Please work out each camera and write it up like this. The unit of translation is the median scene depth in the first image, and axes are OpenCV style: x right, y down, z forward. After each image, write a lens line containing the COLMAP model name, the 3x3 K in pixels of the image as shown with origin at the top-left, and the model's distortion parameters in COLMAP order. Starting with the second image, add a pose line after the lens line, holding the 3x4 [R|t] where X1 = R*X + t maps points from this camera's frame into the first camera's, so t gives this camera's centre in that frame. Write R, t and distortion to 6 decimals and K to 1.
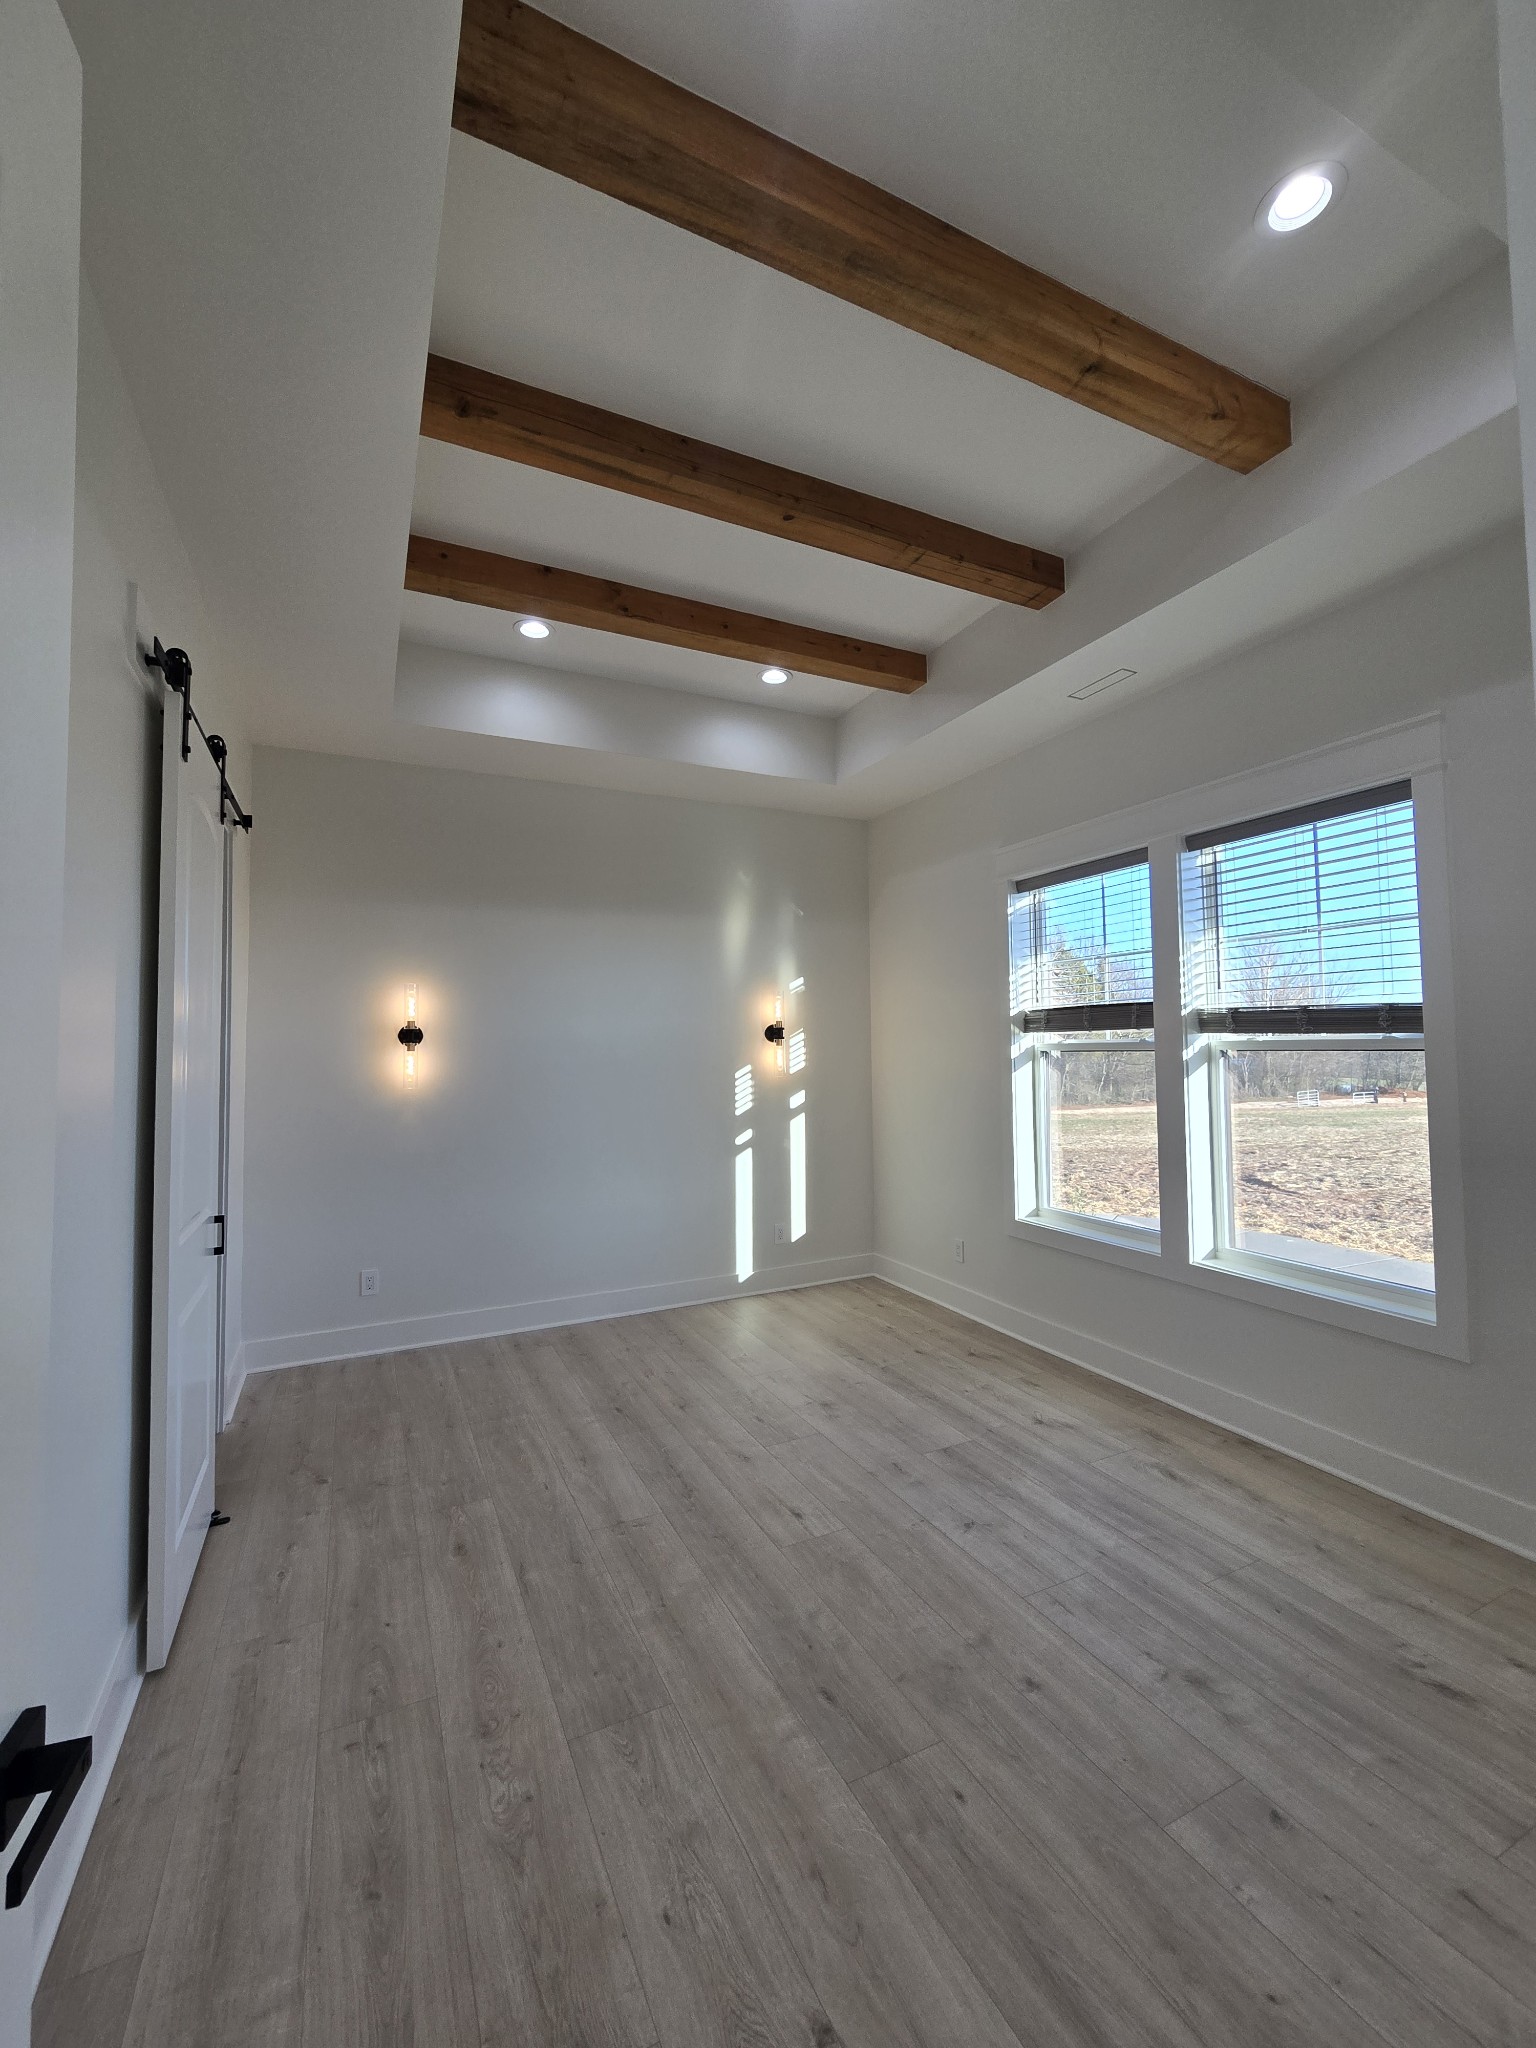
lens RADIAL K [[841.4, 0, 769.6], [0, 841.4, 1013.9], [0, 0, 1]] dist [-0.003157, 0.000257]
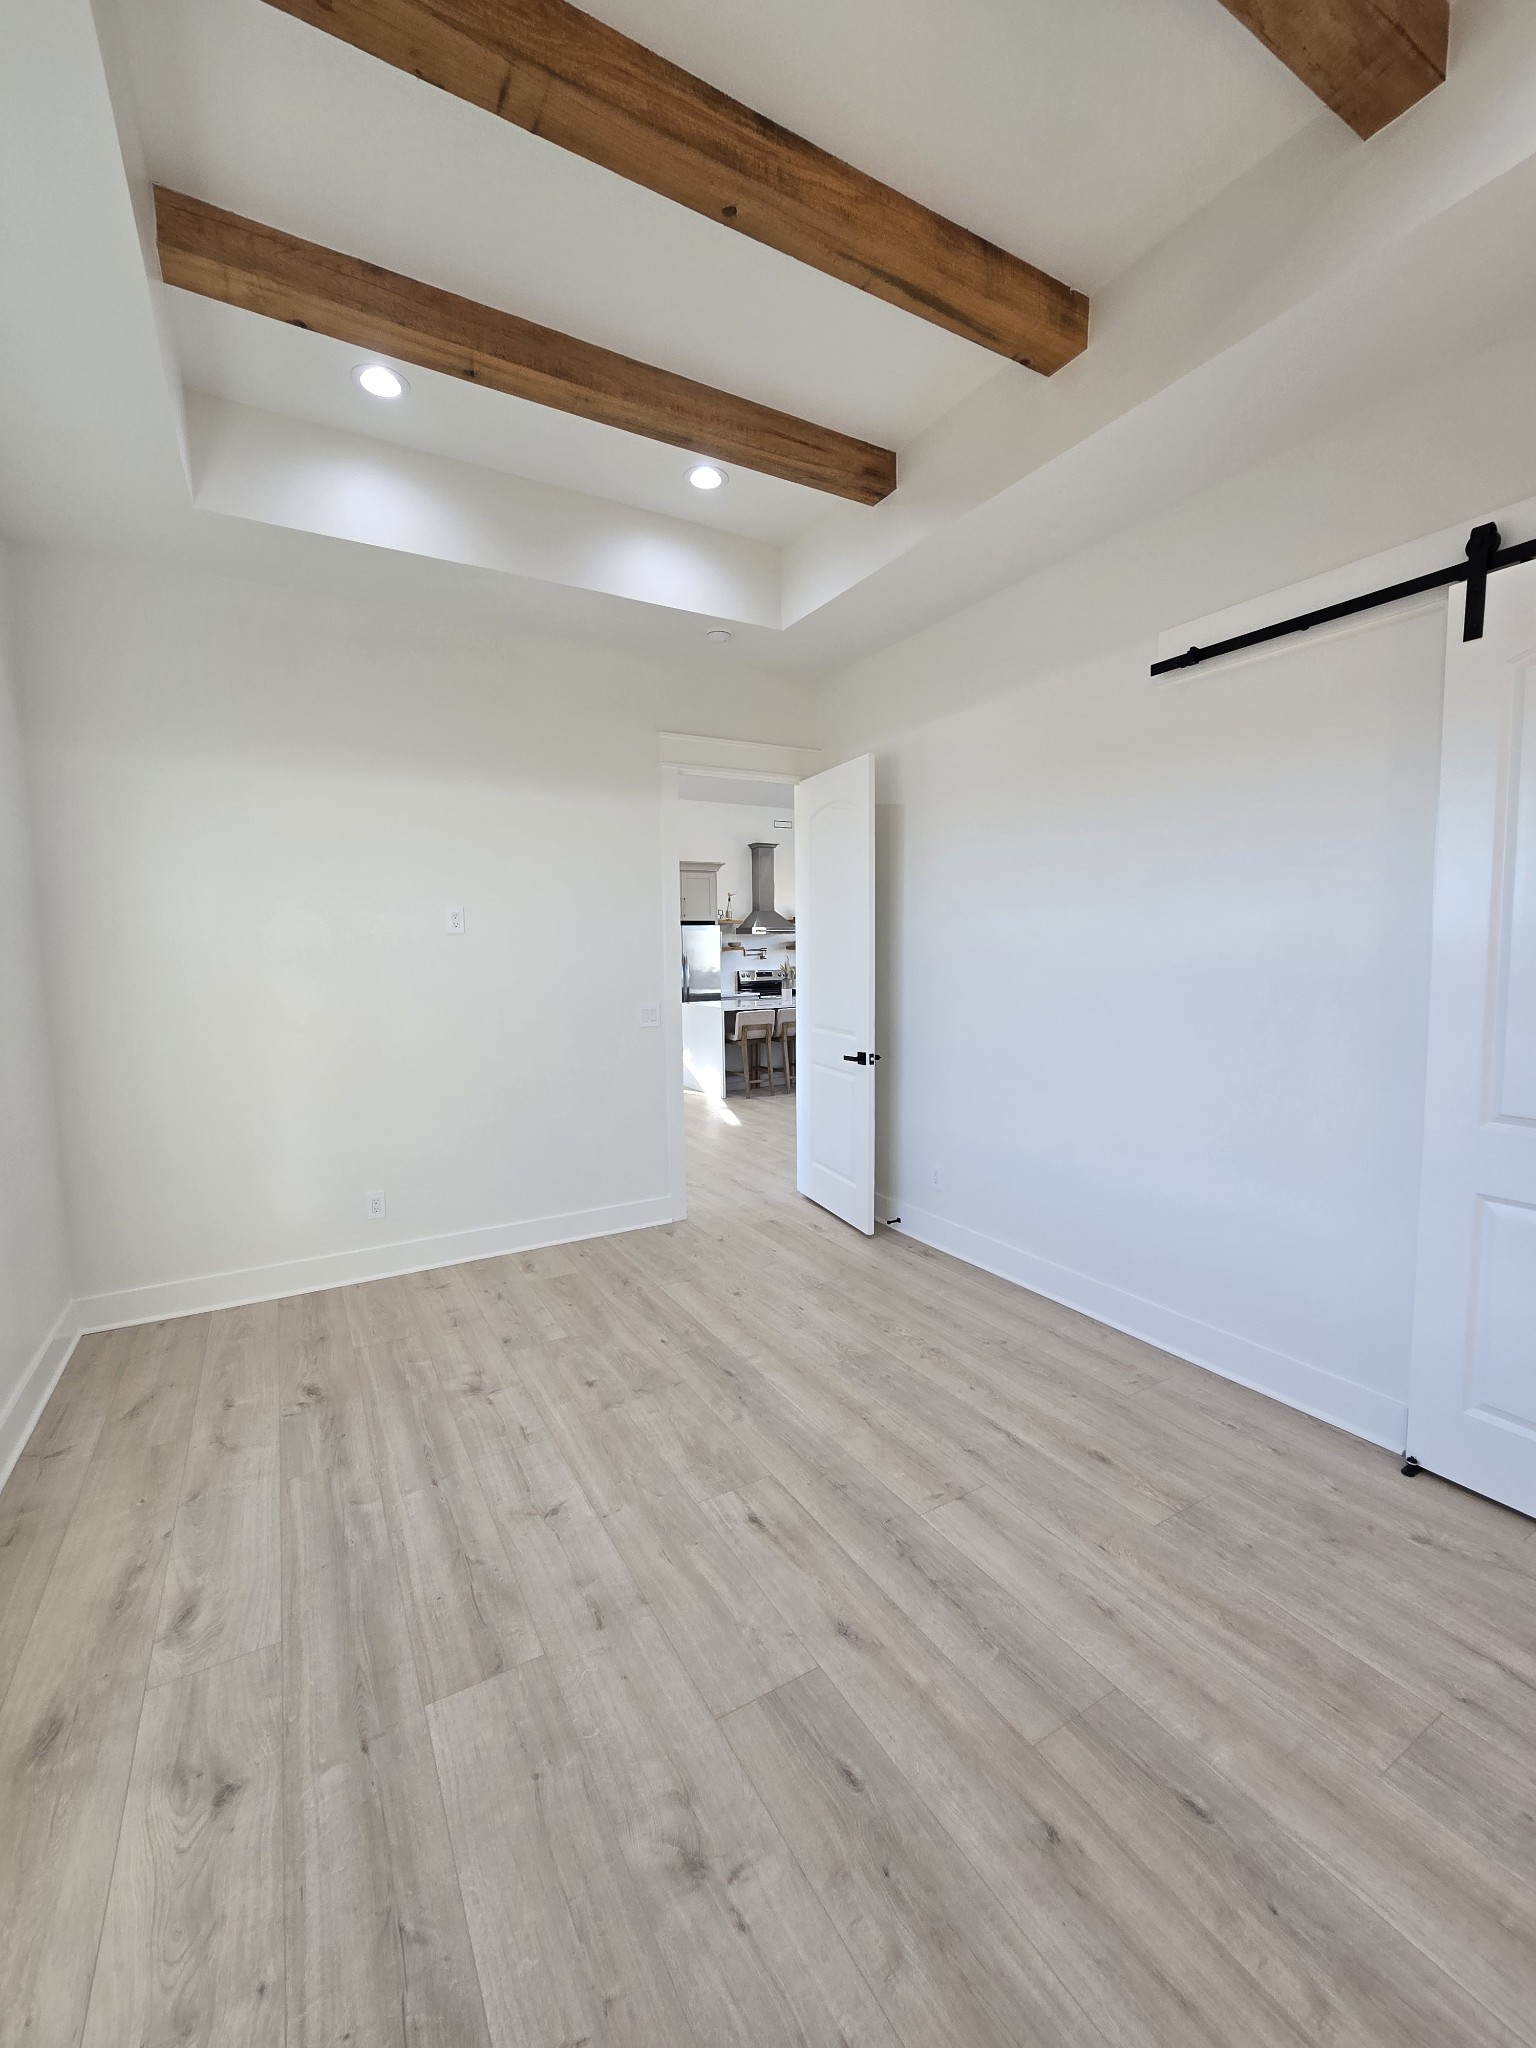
lens RADIAL K [[840.7, 0, 774.0], [0, 840.7, 1013.8], [0, 0, 1]] dist [-0.000993, -0.000867]
pose [[-0.996526, 0.030080, -0.077666, 0.068827], [0.027086, 0.998860, 0.039317, 0.080492], [0.078760, 0.037076, -0.996204, 1.981838]]
